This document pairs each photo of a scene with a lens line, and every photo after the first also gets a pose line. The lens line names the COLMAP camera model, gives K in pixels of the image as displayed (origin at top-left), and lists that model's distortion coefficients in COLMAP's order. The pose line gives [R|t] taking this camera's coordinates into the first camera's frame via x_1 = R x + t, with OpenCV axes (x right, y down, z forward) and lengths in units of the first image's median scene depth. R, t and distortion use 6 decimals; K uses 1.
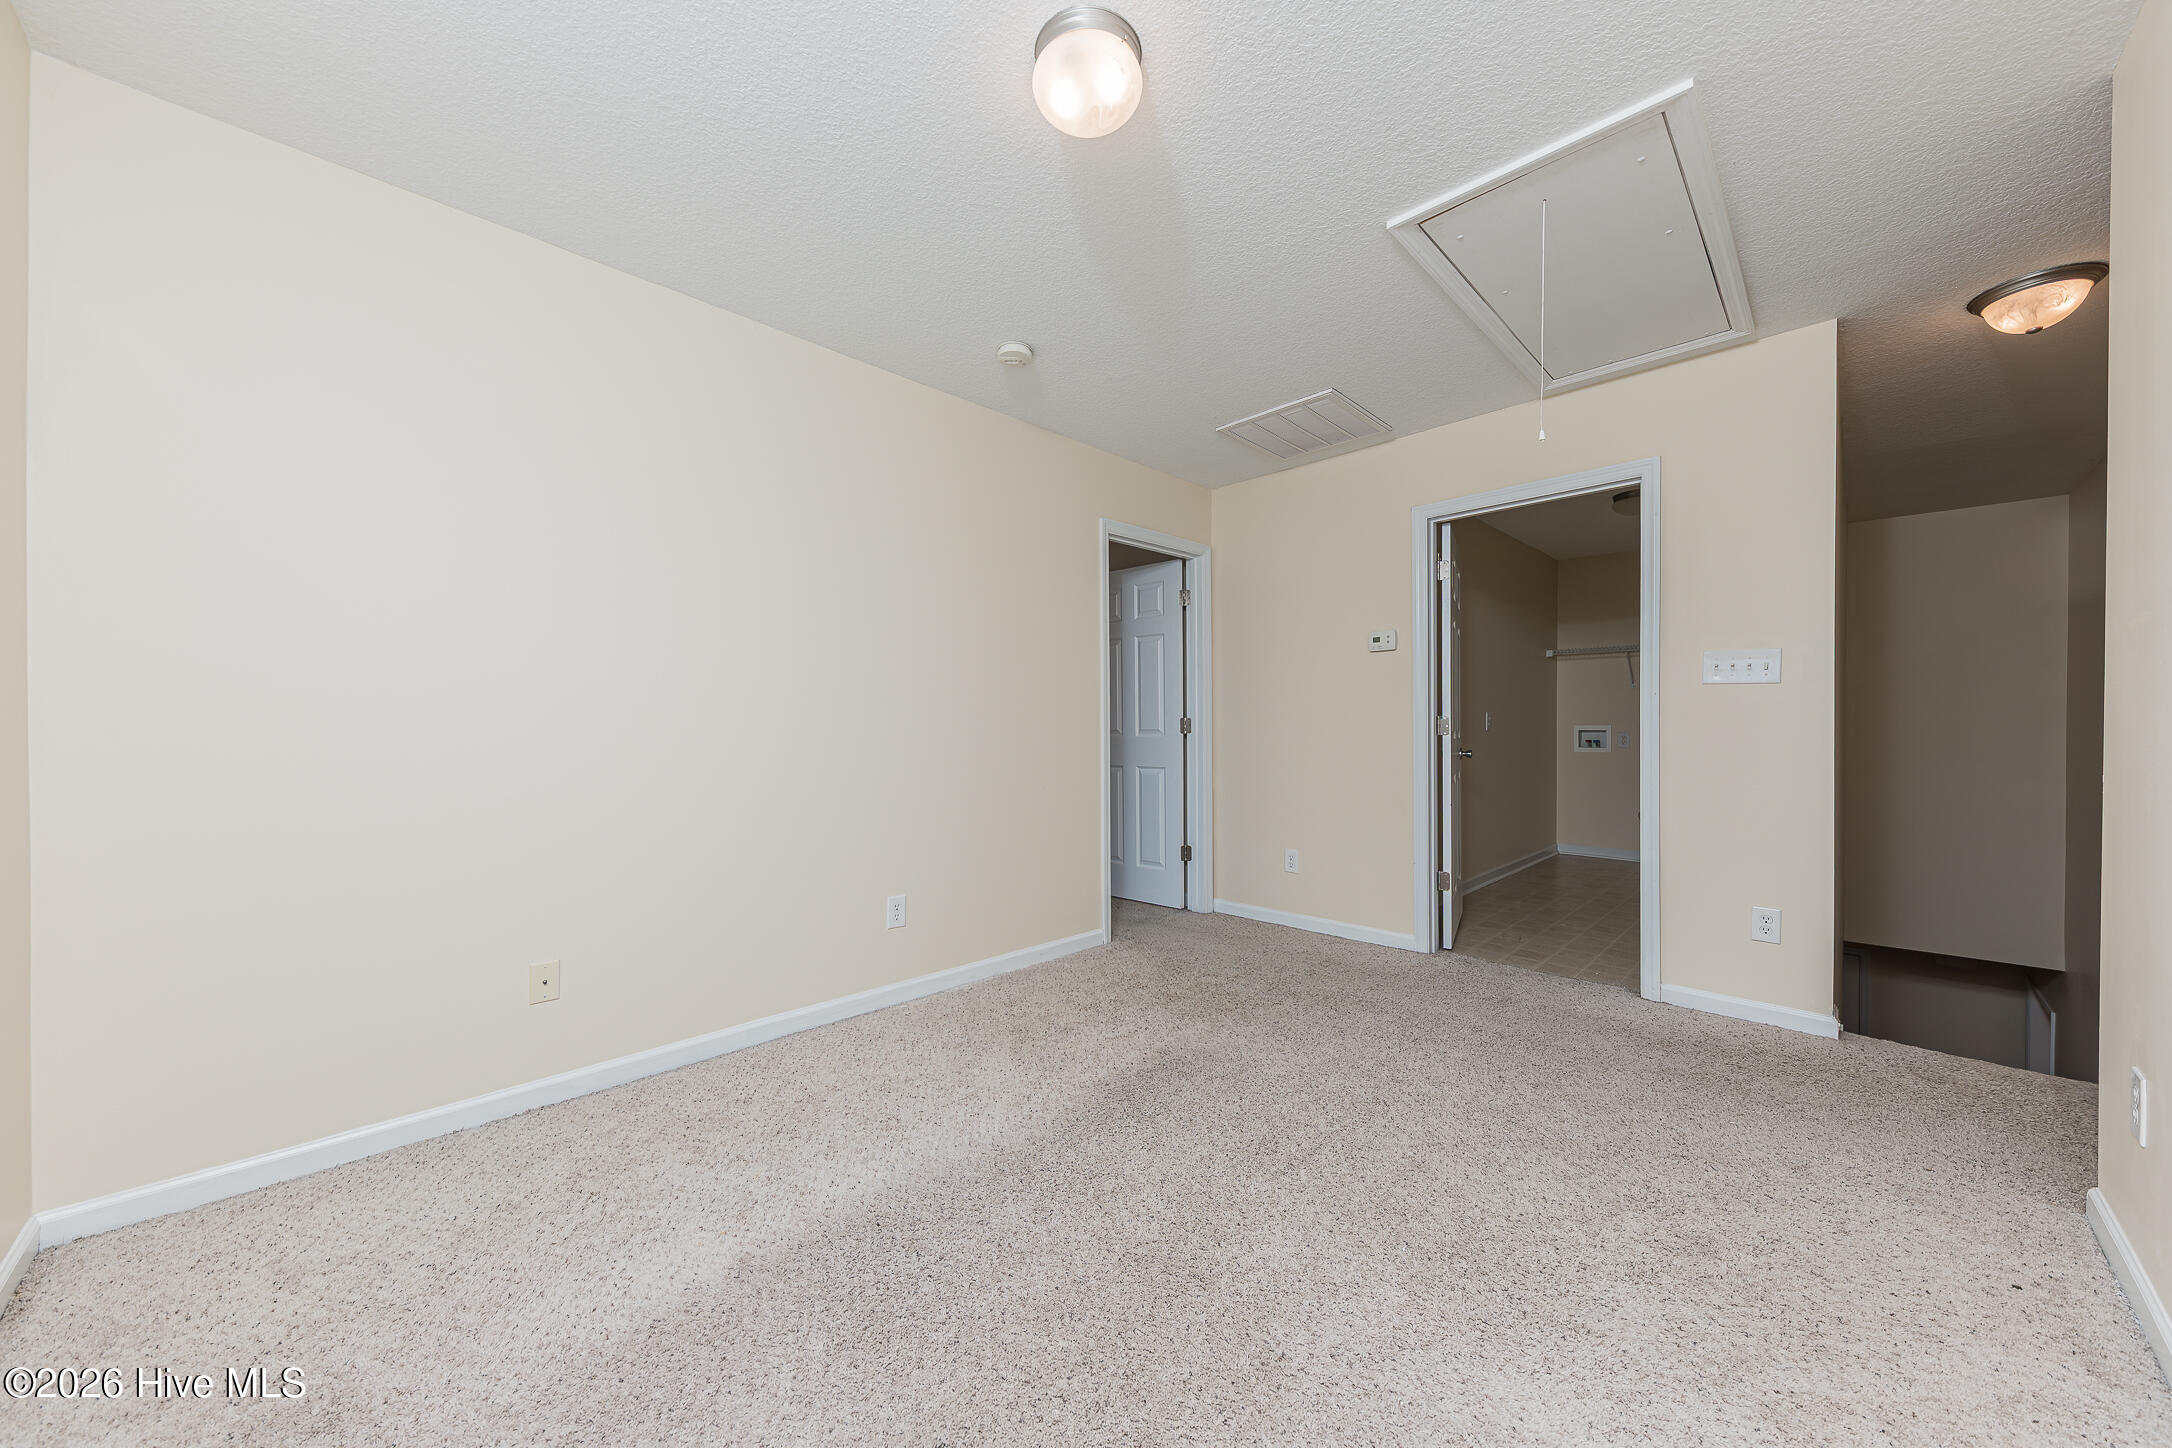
lens RADIAL K [[744.6, 0, 1093.1], [0, 744.6, 731.6], [0, 0, 1]] dist [0.012876, -0.005388]
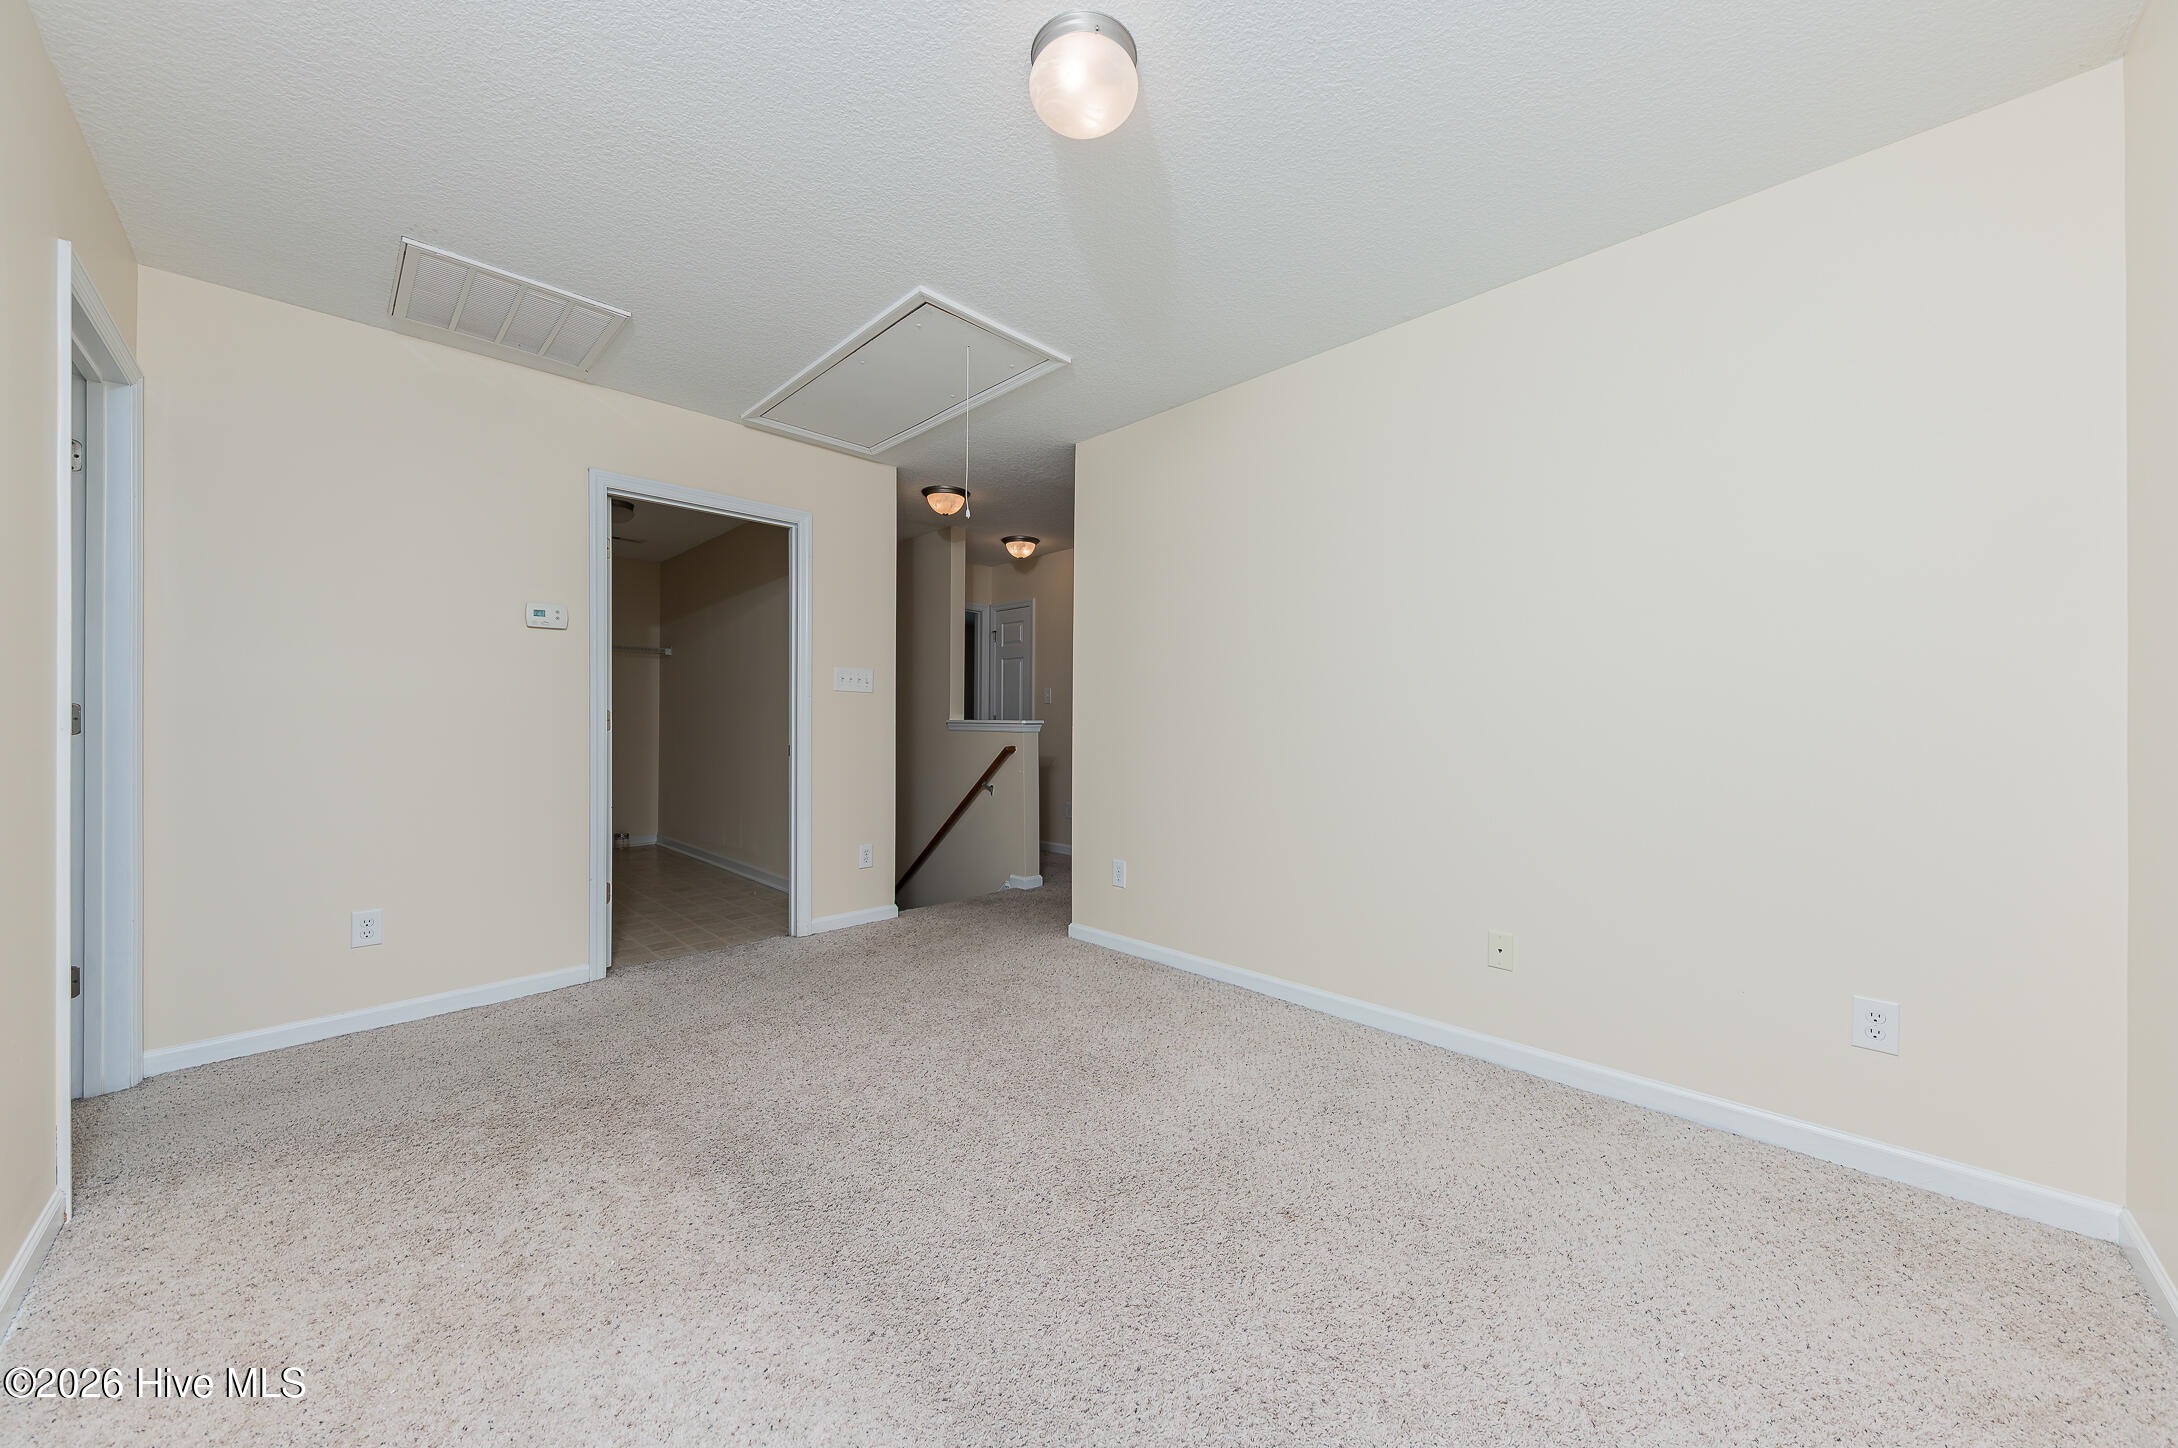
lens RADIAL K [[746.7, 0, 1096.1], [0, 746.7, 731.6], [0, 0, 1]] dist [0.012876, -0.005388]
pose [[0.001471, -0.012962, 0.999915, -0.513028], [0.002658, 0.999913, 0.012958, -0.005714], [-0.999995, 0.002638, 0.001506, 0.488778]]
